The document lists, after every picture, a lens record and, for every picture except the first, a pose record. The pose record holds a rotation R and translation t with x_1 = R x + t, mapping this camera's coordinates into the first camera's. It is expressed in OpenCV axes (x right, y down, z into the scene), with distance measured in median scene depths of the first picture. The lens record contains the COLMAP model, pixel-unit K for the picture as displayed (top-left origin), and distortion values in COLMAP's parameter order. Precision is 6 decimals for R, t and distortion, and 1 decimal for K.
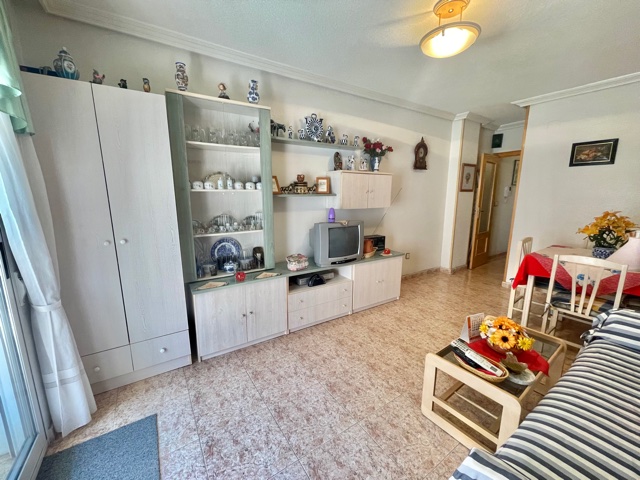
lens RADIAL K [[260.2, 0, 316.2], [0, 260.2, 240.7], [0, 0, 1]] dist [0.001615, -0.001860]
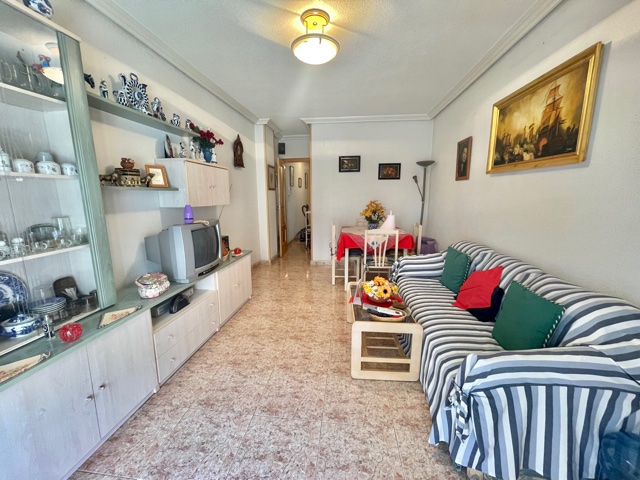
lens RADIAL K [[260.2, 0, 315.8], [0, 260.2, 240.5], [0, 0, 1]] dist [0.001615, -0.001860]
pose [[0.646237, -0.135265, 0.751054, -0.288635], [0.144639, 0.988037, 0.053492, -0.007177], [-0.749305, 0.074063, 0.658071, 0.202888]]
